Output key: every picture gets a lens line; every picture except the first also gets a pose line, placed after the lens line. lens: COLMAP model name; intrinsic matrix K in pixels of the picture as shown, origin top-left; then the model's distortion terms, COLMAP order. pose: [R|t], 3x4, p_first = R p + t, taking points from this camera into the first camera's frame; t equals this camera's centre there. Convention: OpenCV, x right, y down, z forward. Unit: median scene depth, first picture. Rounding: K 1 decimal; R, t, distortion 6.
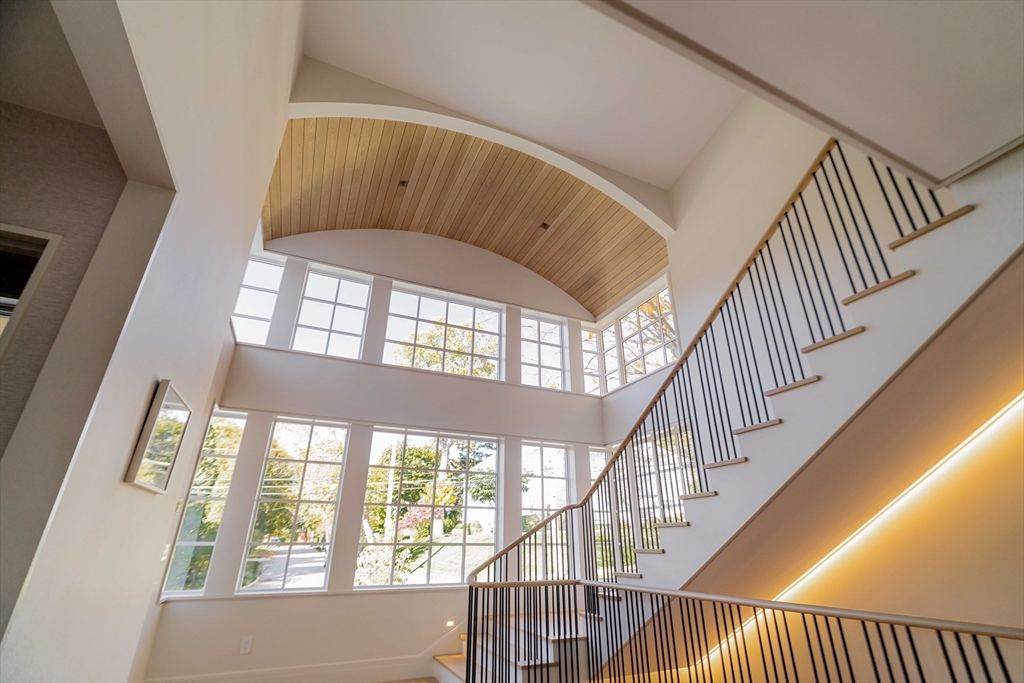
lens RADIAL K [[456.3, 0, 512.0], [0, 456.3, 341.5], [0, 0, 1]] dist [-0.009926, -0.000009]
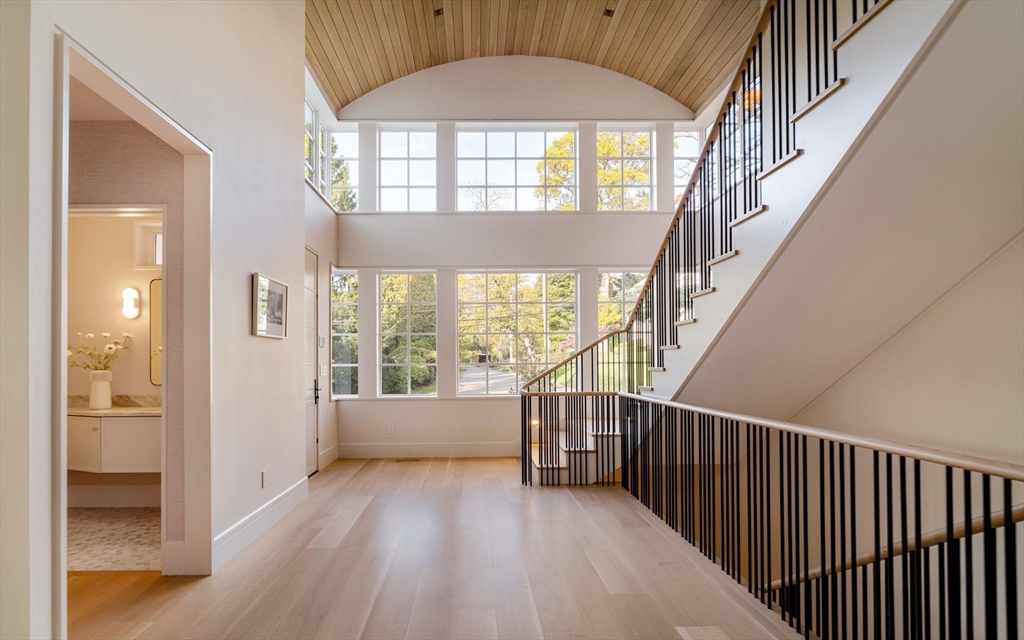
lens RADIAL K [[490.2, 0, 479.9], [0, 490.2, 354.1], [0, 0, 1]] dist [-0.003328, -0.000337]
pose [[0.914752, -0.013607, -0.403787, 0.225409], [0.172322, 0.917105, 0.359478, -0.047403], [0.365424, -0.398414, 0.841268, -0.090779]]
